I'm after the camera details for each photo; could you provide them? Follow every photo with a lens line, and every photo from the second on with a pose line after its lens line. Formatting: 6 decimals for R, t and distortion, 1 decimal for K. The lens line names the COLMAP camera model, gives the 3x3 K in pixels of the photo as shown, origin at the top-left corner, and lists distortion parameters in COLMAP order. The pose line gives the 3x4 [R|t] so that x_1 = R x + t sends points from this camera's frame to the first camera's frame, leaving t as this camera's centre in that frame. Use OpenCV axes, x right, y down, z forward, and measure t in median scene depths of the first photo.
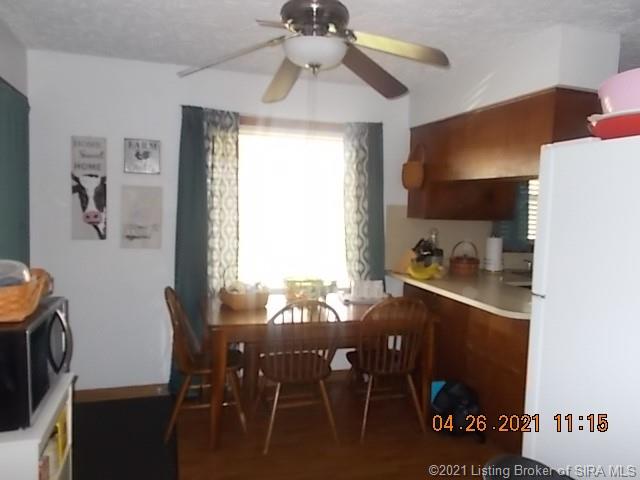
lens RADIAL K [[499.7, 0, 320.0], [0, 499.7, 240.0], [0, 0, 1]] dist [0.012836, -0.003938]
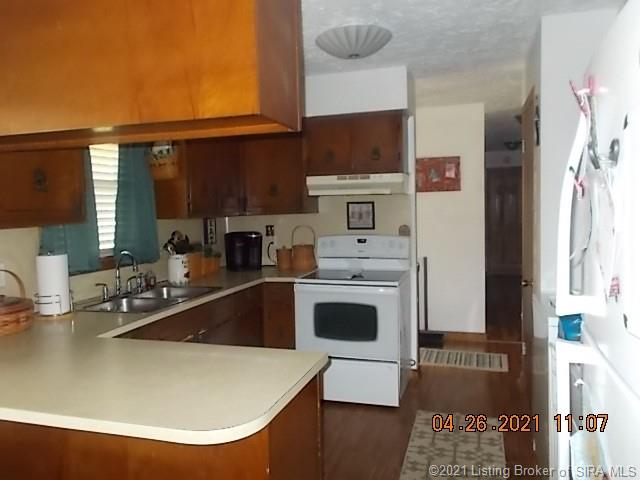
lens RADIAL K [[499.7, 0, 320.0], [0, 499.7, 240.0], [0, 0, 1]] dist [0.012836, -0.003938]
pose [[0.569650, -0.102258, 0.815501, 0.062497], [0.104585, 0.993183, 0.051482, -0.019356], [-0.815206, 0.055962, 0.576461, 0.425412]]
